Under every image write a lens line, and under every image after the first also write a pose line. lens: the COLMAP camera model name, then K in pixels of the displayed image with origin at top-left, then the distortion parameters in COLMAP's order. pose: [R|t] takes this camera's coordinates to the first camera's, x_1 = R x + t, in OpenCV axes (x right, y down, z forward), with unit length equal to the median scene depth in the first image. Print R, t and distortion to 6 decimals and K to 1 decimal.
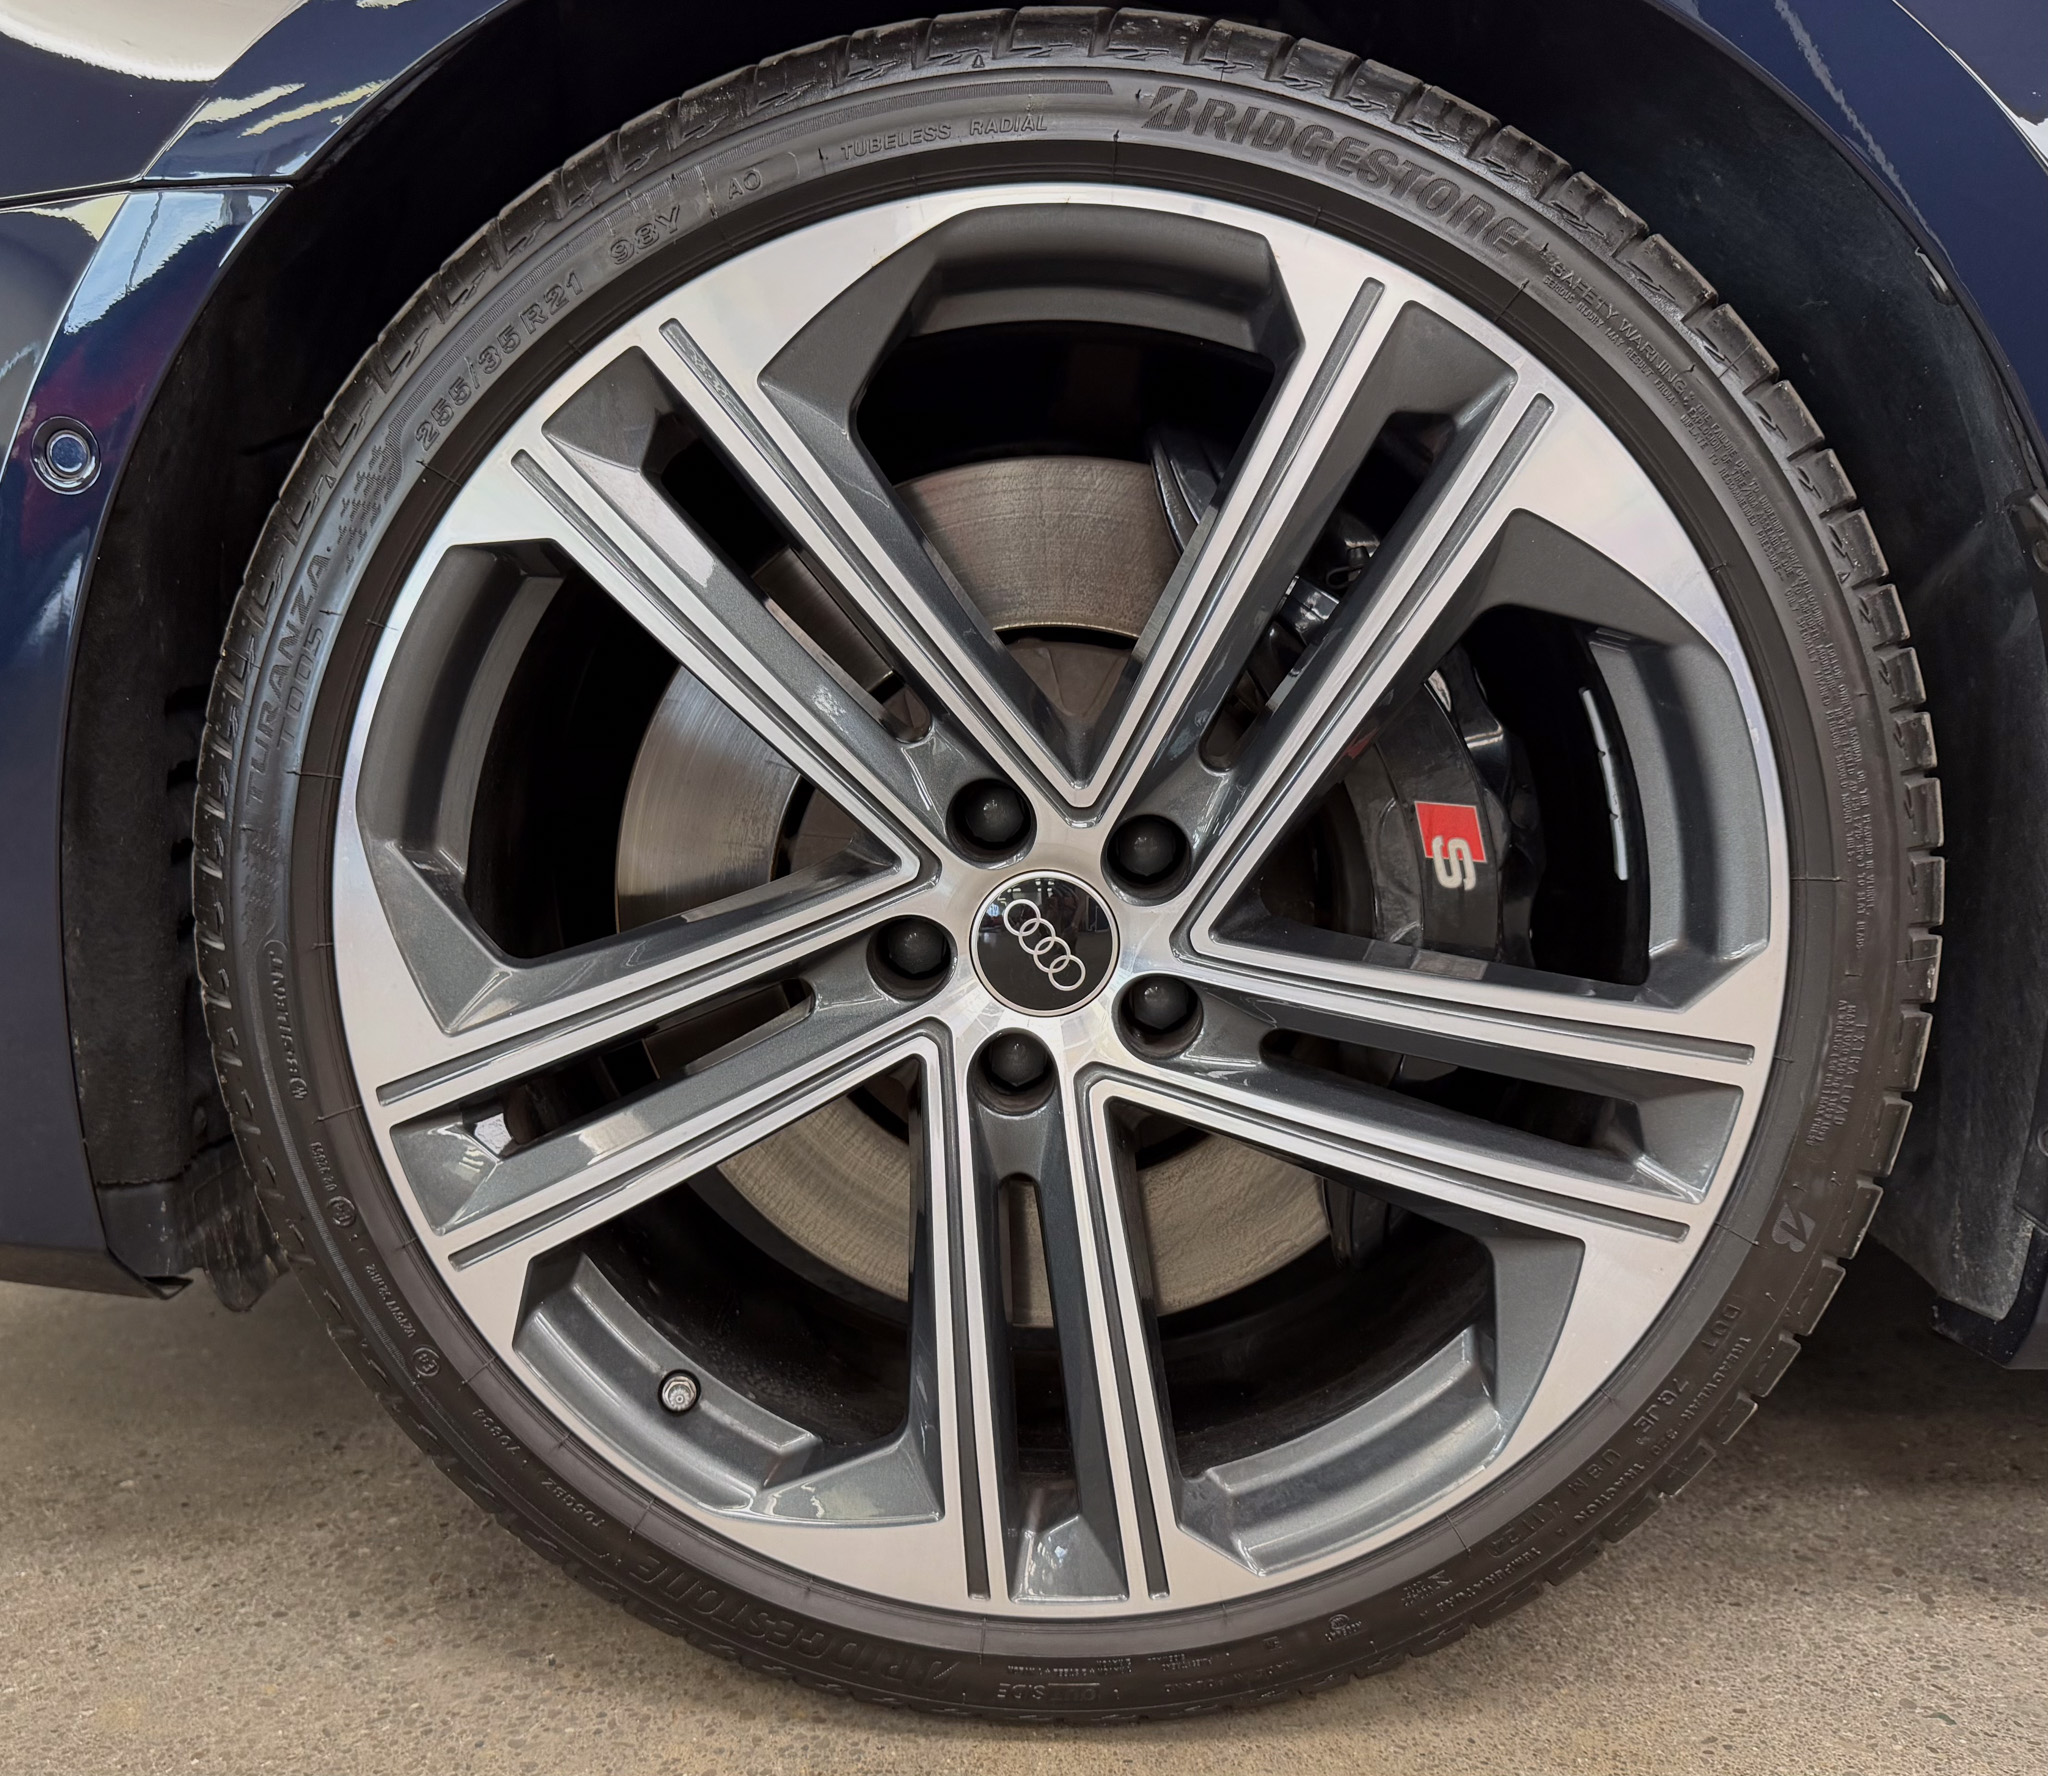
lens RADIAL K [[1946.2, 0, 1000.5], [0, 1946.2, 964.2], [0, 0, 1]] dist [0.046268, -0.078555]
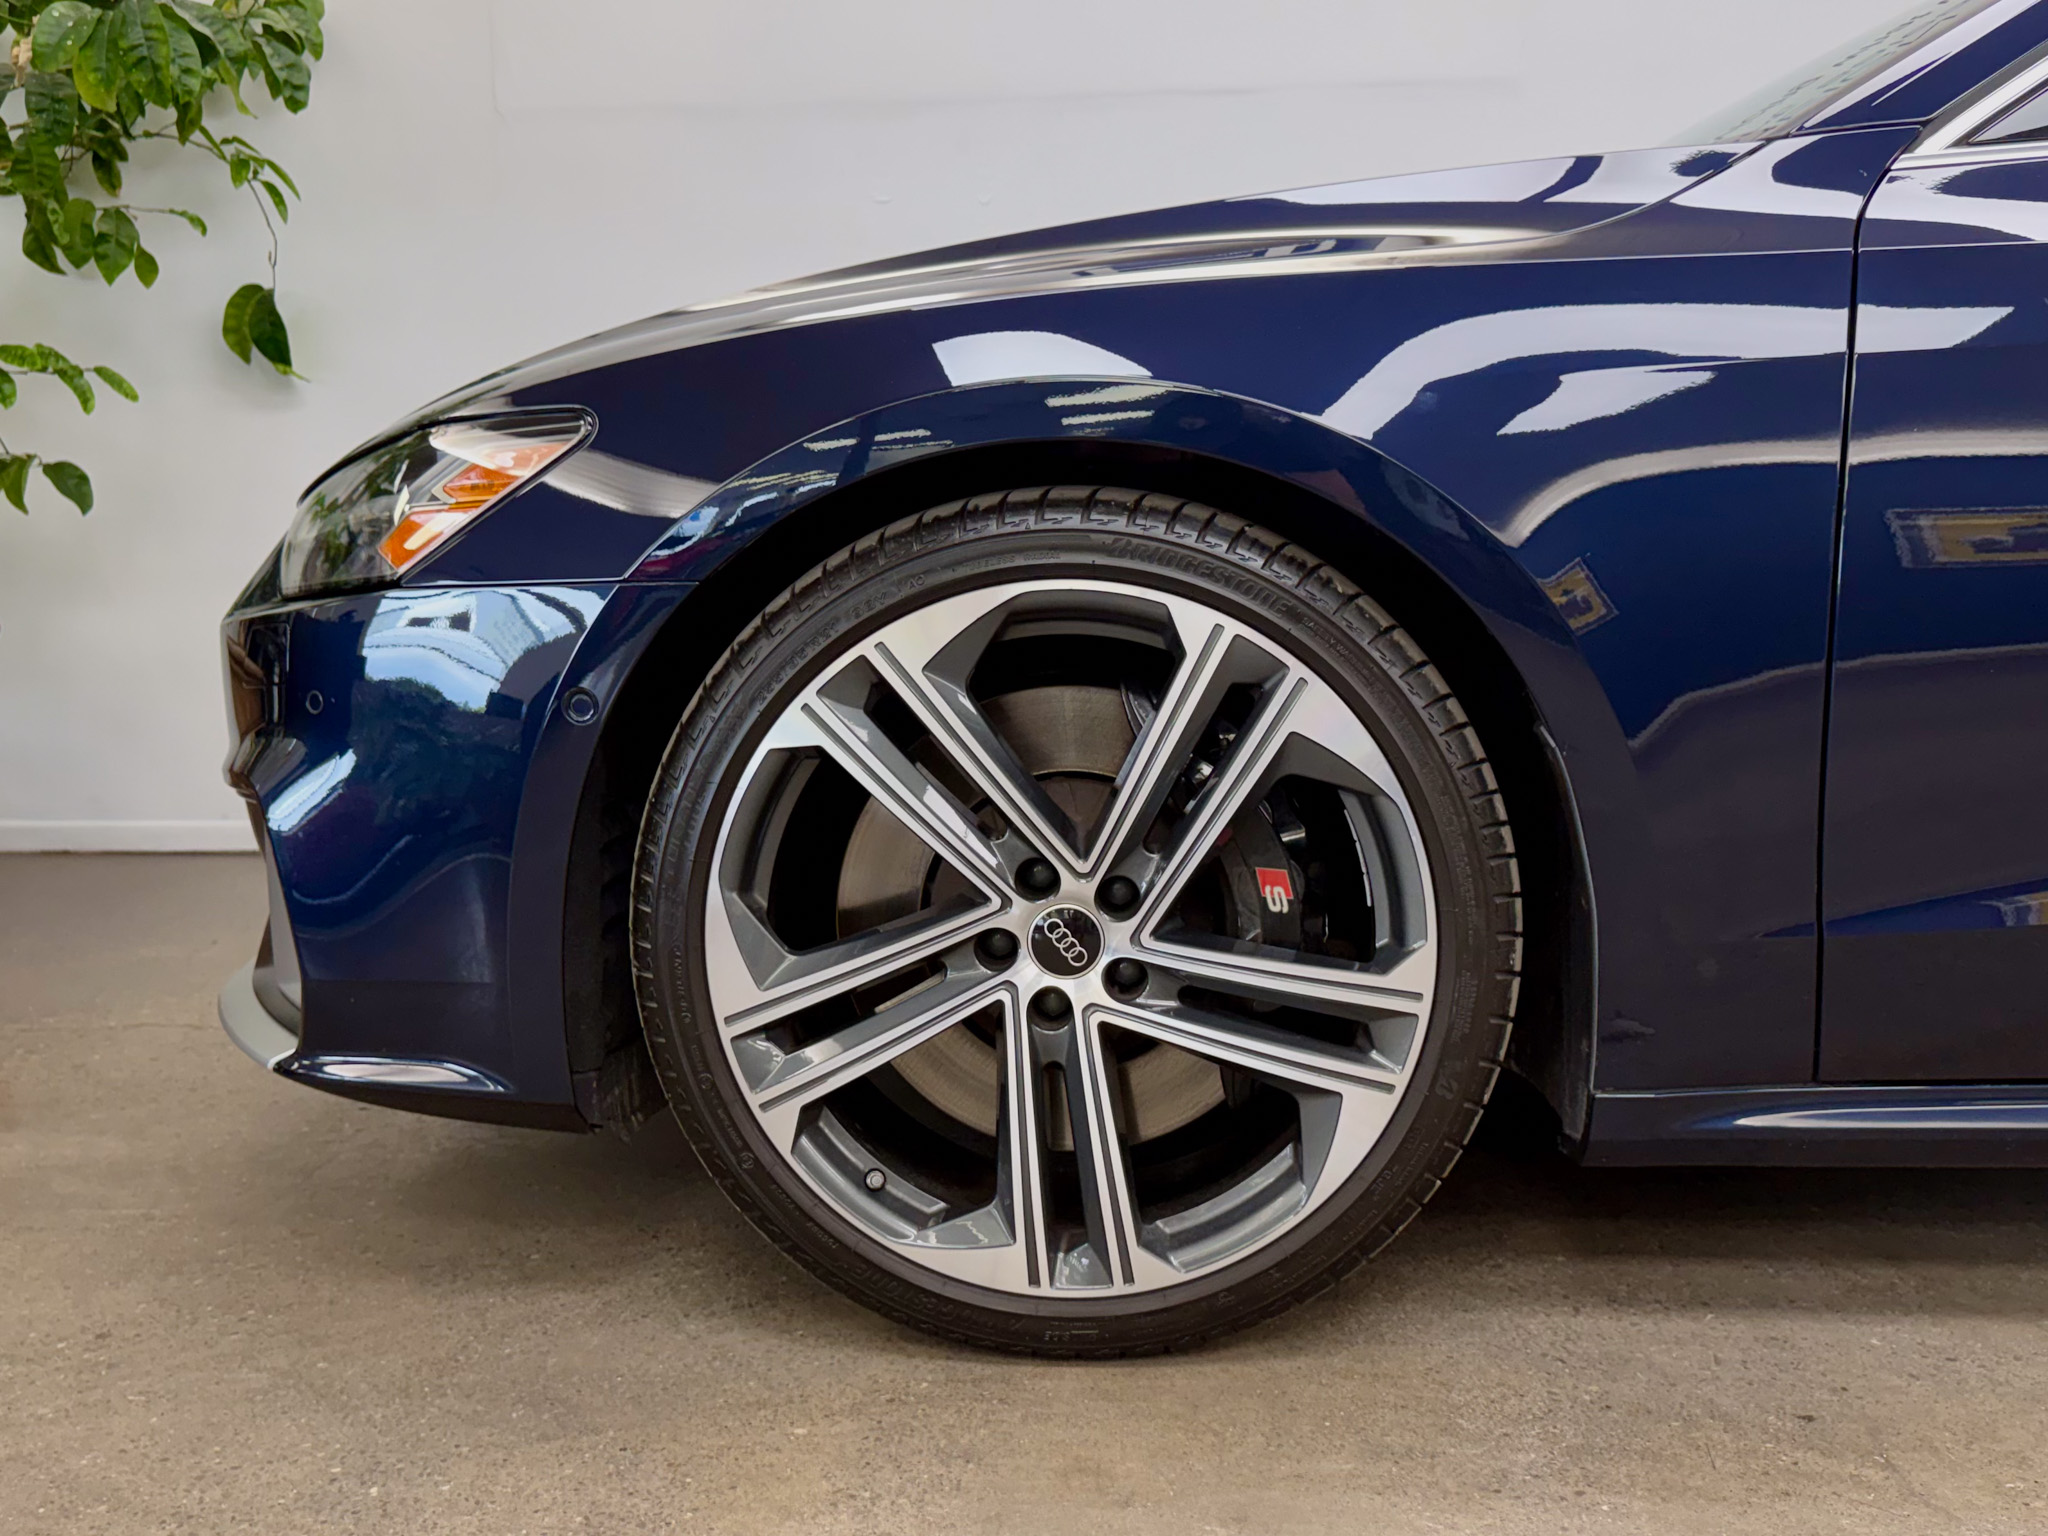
lens RADIAL K [[1879.2, 0, 1022.0], [0, 1879.2, 831.5], [0, 0, 1]] dist [0.063407, -0.008518]
pose [[0.999663, -0.006940, -0.025023, 0.026339], [0.005865, 0.999067, -0.042793, -0.040005], [0.025296, 0.042632, 0.998771, -0.865268]]
